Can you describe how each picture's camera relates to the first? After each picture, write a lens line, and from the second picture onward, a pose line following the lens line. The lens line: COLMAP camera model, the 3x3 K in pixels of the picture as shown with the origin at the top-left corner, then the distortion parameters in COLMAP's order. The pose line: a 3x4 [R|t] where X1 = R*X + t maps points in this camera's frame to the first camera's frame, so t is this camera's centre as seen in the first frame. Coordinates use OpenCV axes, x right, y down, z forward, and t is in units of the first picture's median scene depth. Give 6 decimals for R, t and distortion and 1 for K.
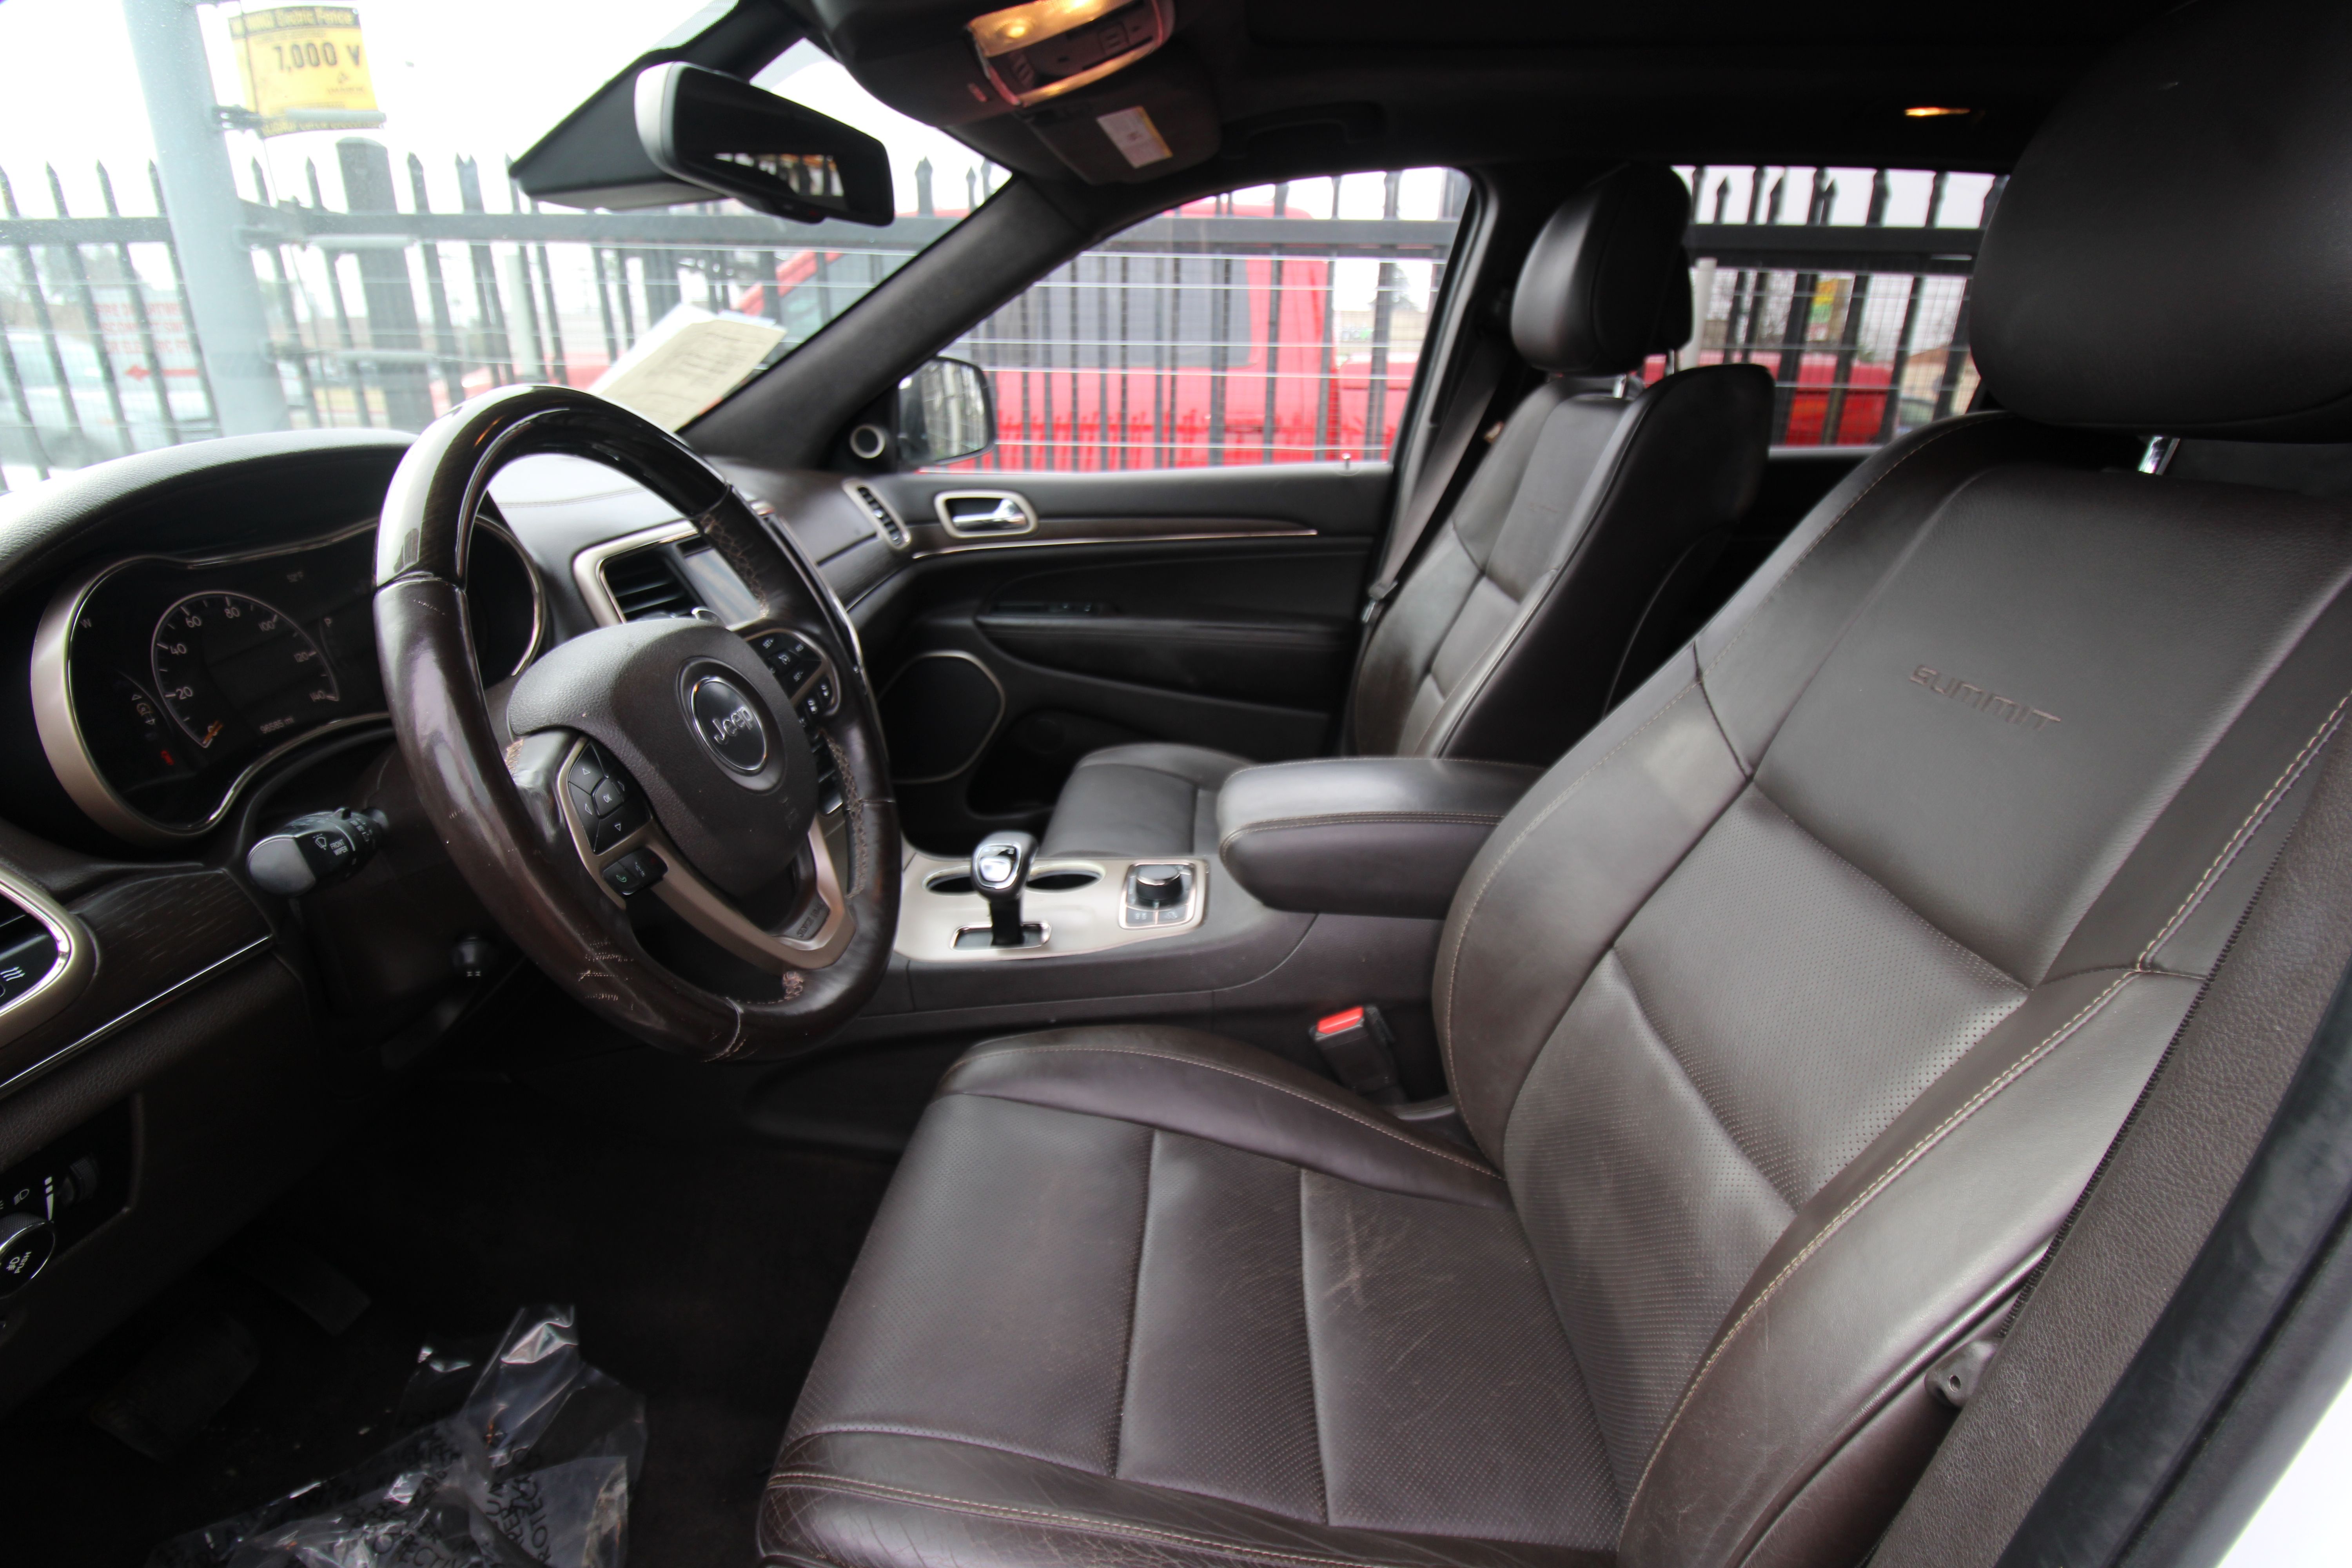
lens RADIAL K [[1092.8, 0, 1178.5], [0, 1092.8, 795.4], [0, 0, 1]] dist [-0.000804, -0.011877]
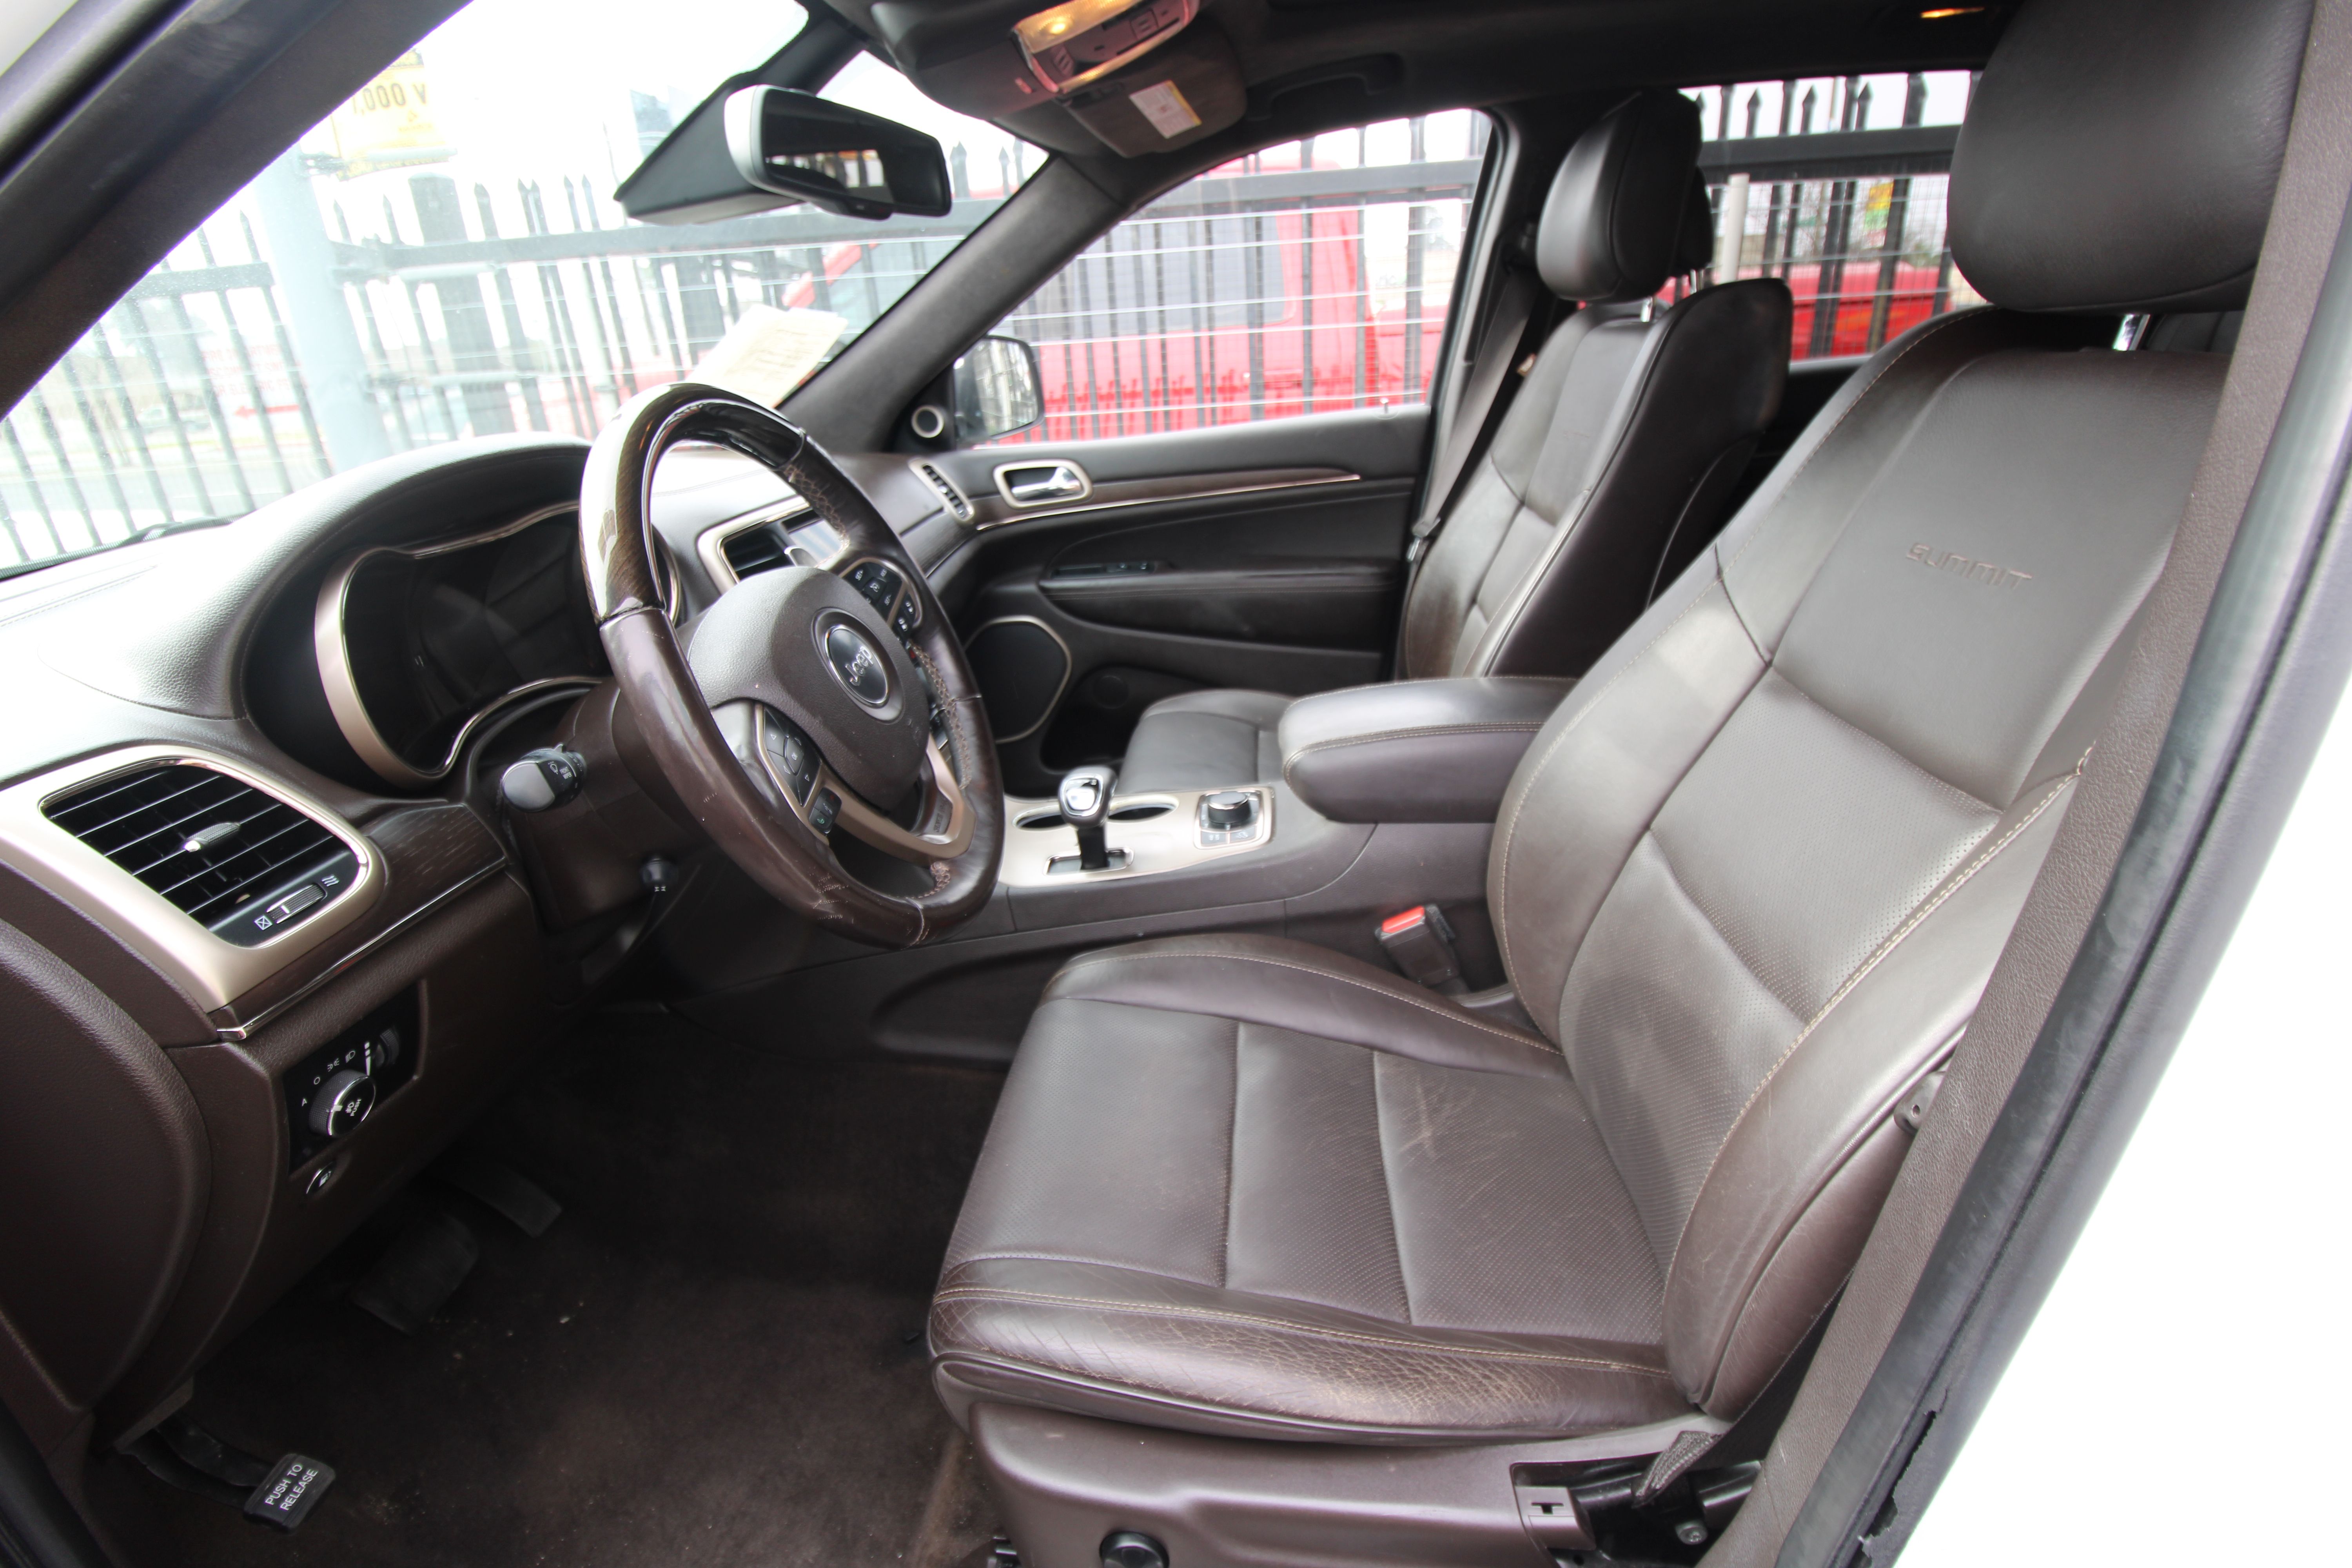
lens RADIAL K [[1092.8, 0, 1176.2], [0, 1092.8, 803.4], [0, 0, 1]] dist [-0.000804, -0.011877]
pose [[0.996667, -0.057176, -0.058185, -0.006763], [0.059154, 0.997708, 0.032847, 0.036317], [0.056174, -0.036179, 0.997765, -0.084481]]
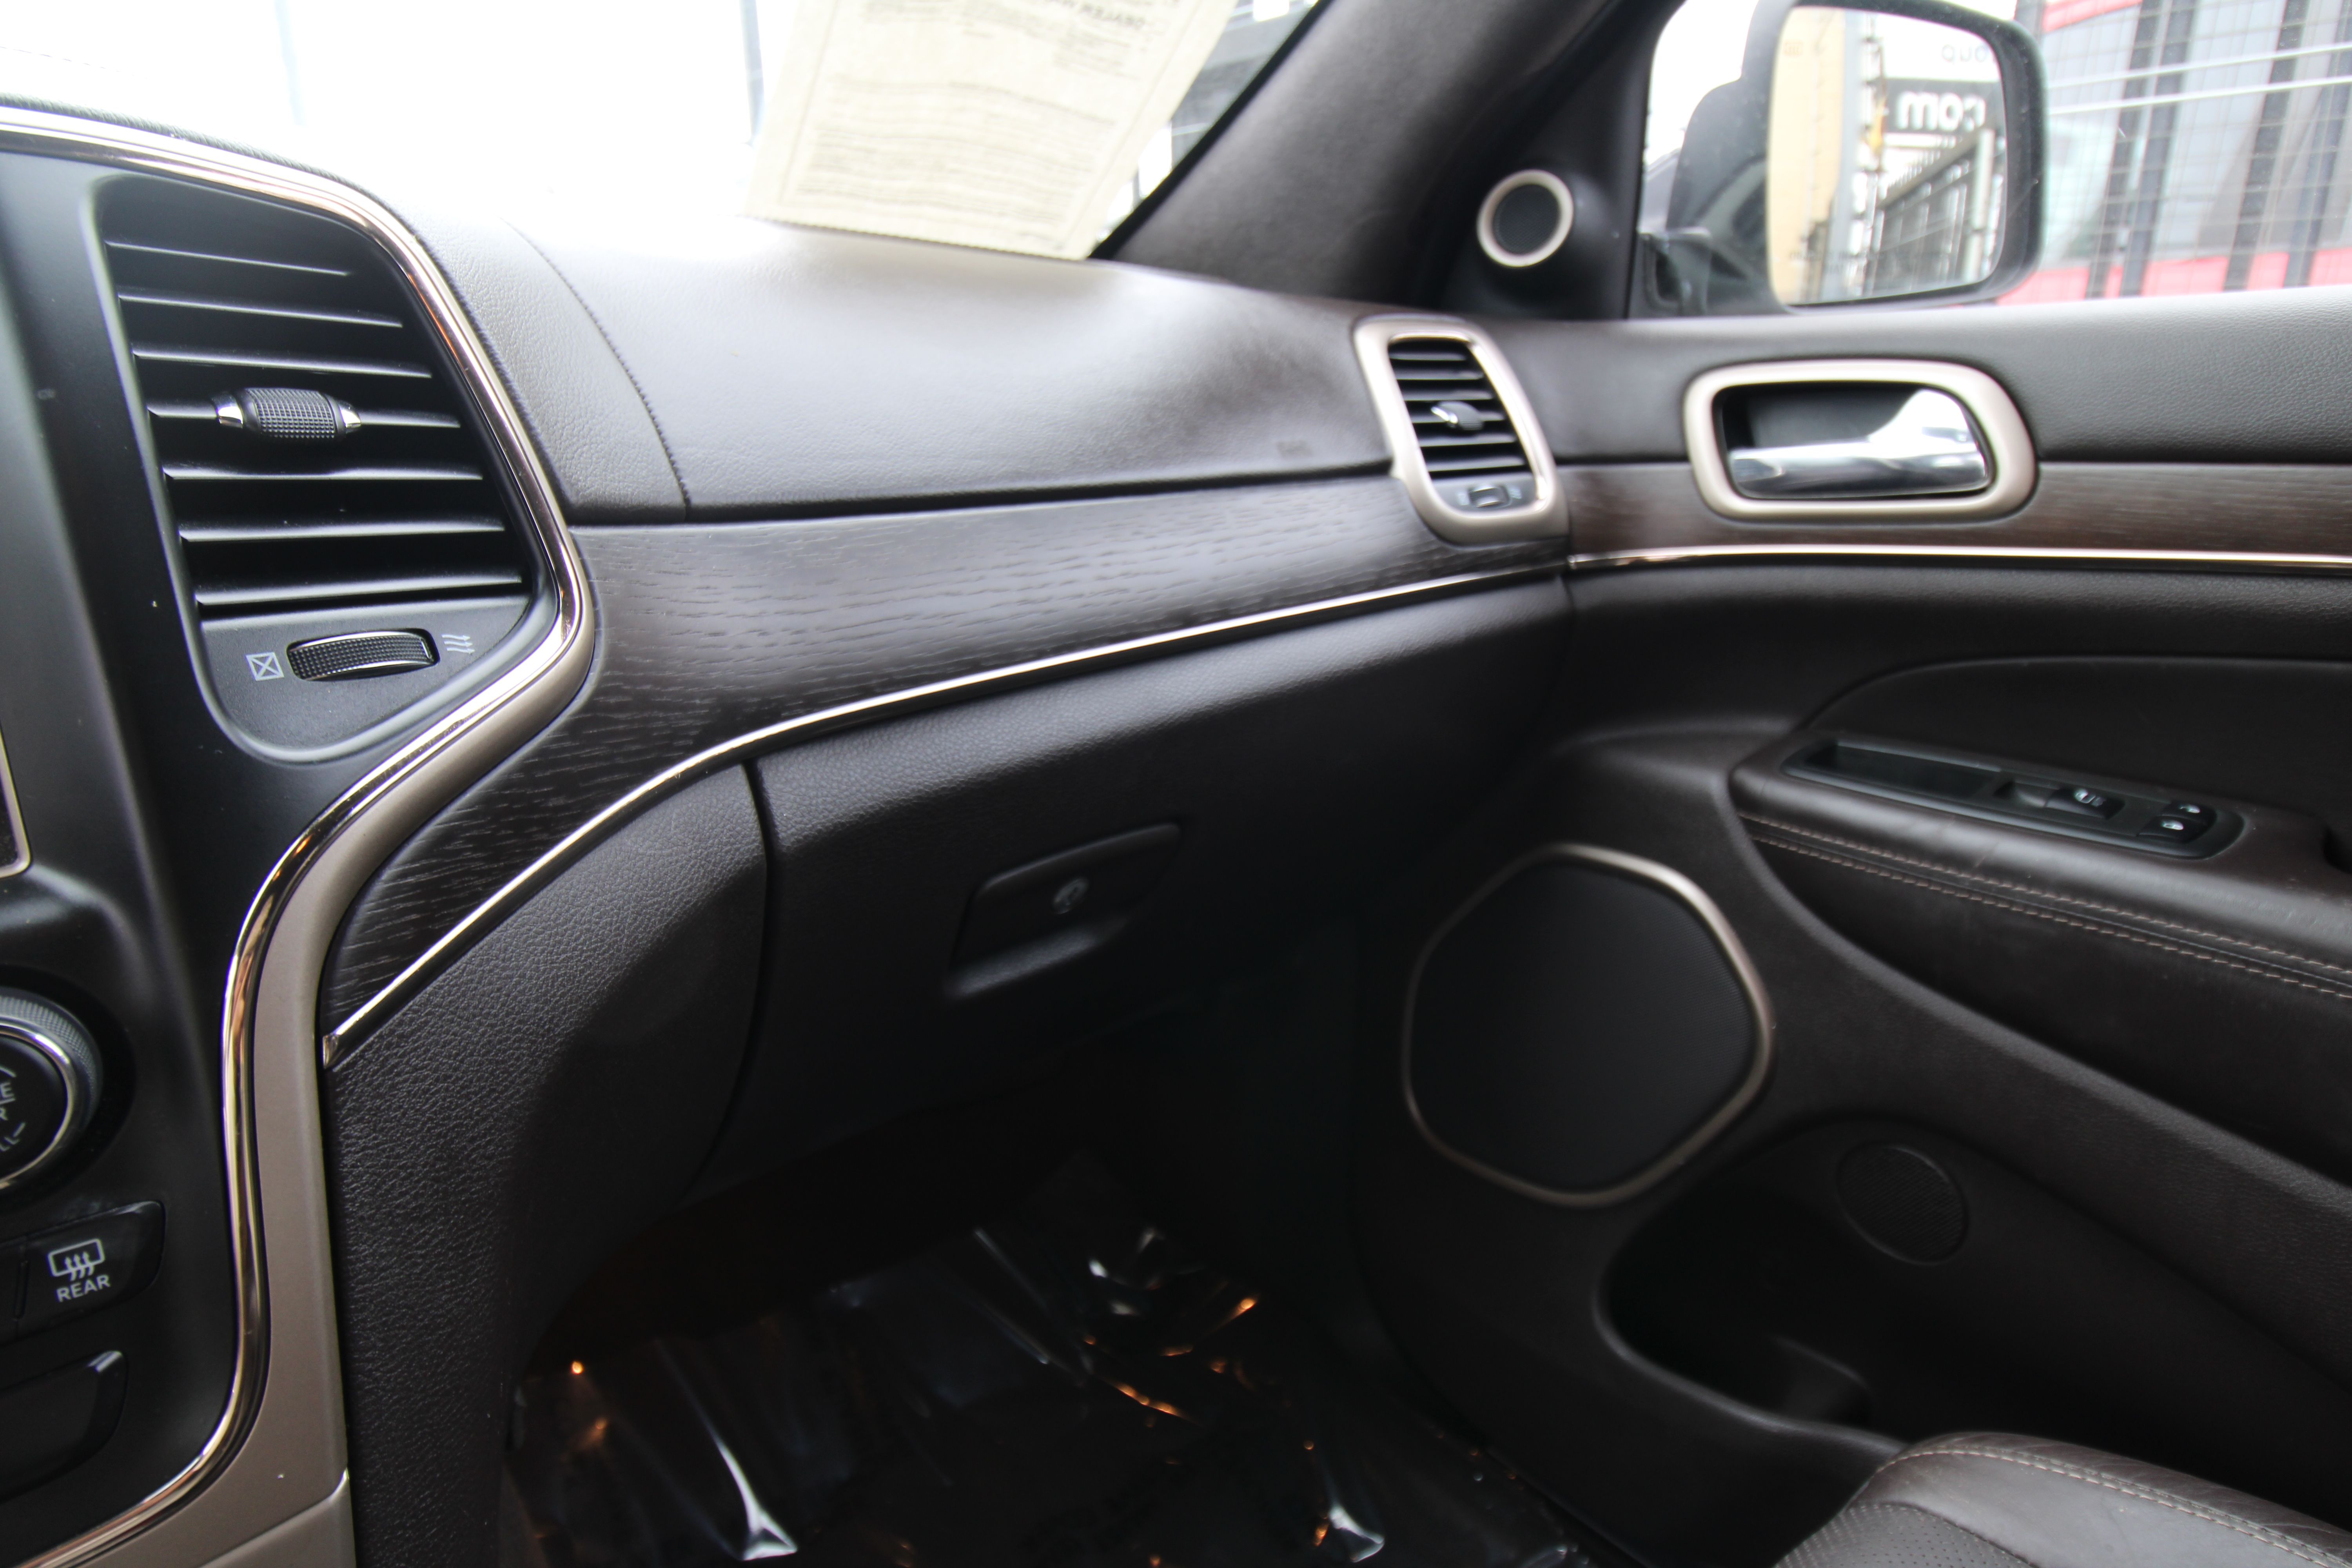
lens RADIAL K [[1408.8, 0, 1173.5], [0, 1408.8, 806.4], [0, 0, 1]] dist [0.000398, -0.000482]
pose [[0.647599, 0.209253, -0.732686, 0.004606], [-0.259695, 0.964597, 0.045950, -0.207509], [0.716362, 0.160518, 0.679014, 0.981221]]
